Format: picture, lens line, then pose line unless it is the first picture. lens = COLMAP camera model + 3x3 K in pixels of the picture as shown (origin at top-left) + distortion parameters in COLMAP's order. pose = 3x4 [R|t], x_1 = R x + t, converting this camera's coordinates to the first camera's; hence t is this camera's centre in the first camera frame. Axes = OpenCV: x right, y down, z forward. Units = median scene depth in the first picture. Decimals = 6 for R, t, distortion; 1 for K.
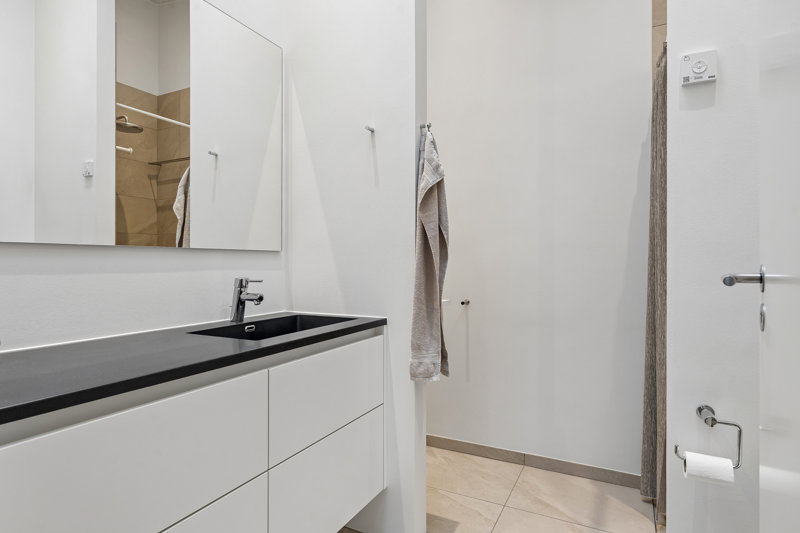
lens RADIAL K [[455.3, 0, 399.3], [0, 455.3, 265.1], [0, 0, 1]] dist [0.004833, 0.000337]
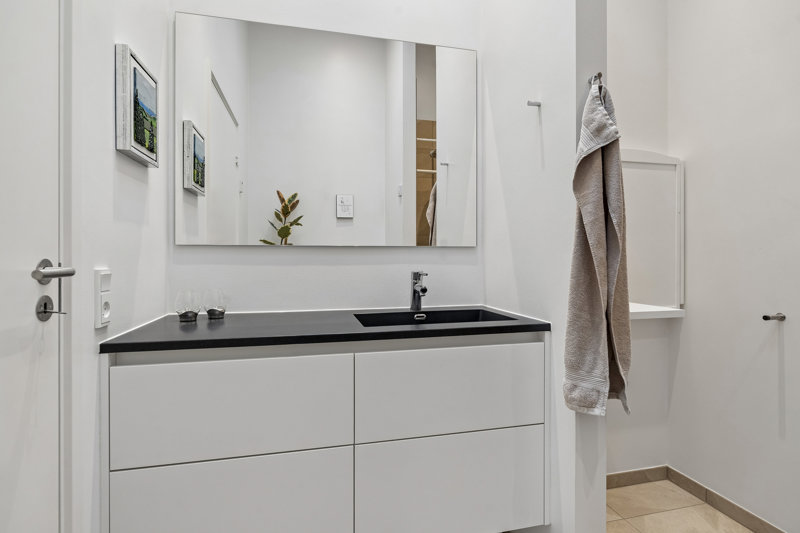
lens RADIAL K [[391.4, 0, 400.1], [0, 391.4, 263.0], [0, 0, 1]] dist [0.005398, 0.001449]
pose [[0.642203, 0.005777, -0.766513, 0.358382], [-0.001601, 0.999980, 0.006195, 0.001481], [0.766533, -0.002751, 0.642199, 0.333618]]
